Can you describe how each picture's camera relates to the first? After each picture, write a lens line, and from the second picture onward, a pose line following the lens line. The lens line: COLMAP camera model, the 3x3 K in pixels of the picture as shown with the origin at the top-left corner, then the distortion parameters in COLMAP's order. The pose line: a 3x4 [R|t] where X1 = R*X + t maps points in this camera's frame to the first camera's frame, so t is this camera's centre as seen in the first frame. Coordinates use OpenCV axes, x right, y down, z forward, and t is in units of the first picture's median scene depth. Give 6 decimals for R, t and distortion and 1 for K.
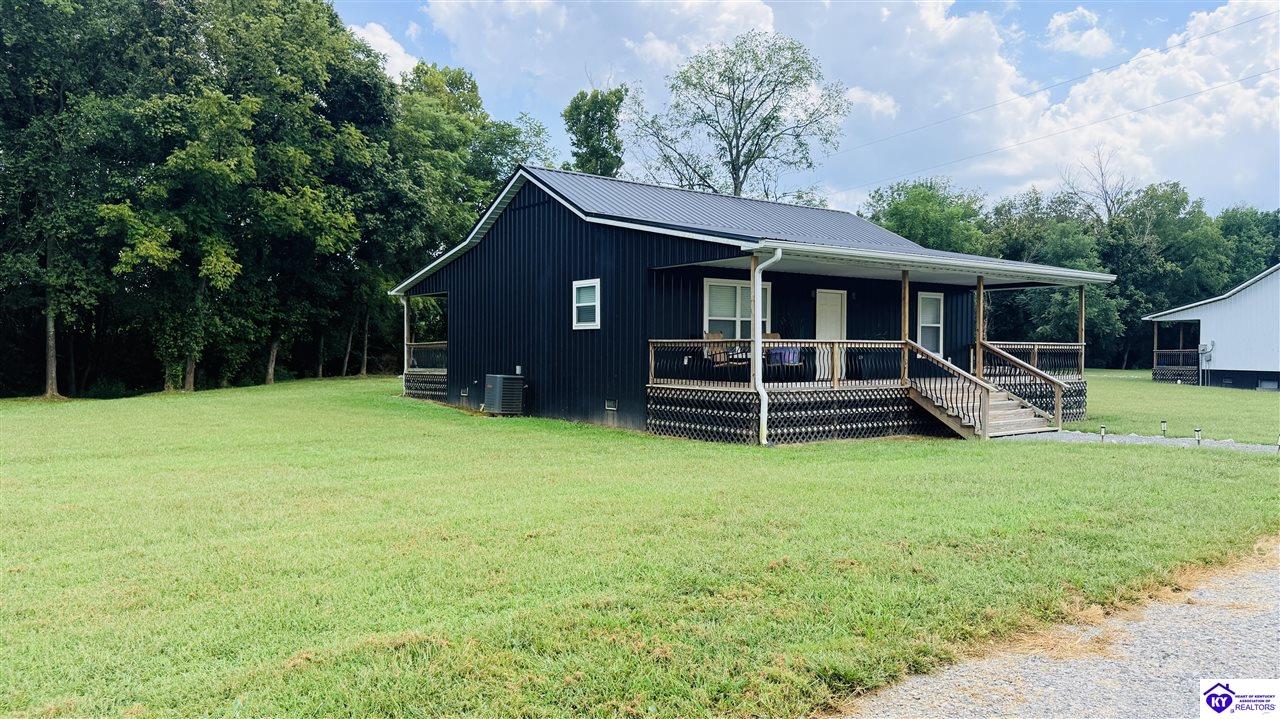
lens RADIAL K [[965.4, 0, 641.1], [0, 965.4, 351.4], [0, 0, 1]] dist [0.068976, 0.000870]
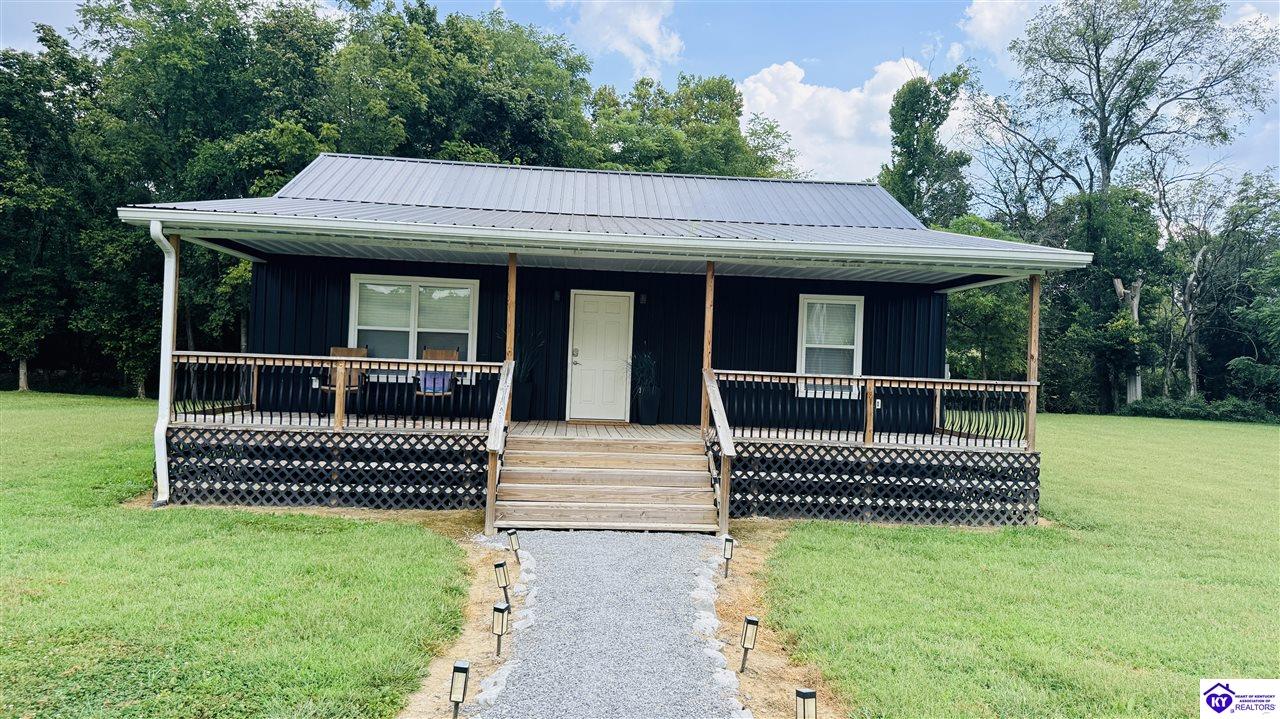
lens RADIAL K [[965.4, 0, 640.0], [0, 965.4, 367.8], [0, 0, 1]] dist [0.068976, 0.000870]
pose [[0.823636, 0.020653, -0.566742, 0.491116], [-0.034583, 0.999306, -0.013843, -0.001377], [0.566063, 0.031001, 0.823779, 0.371527]]
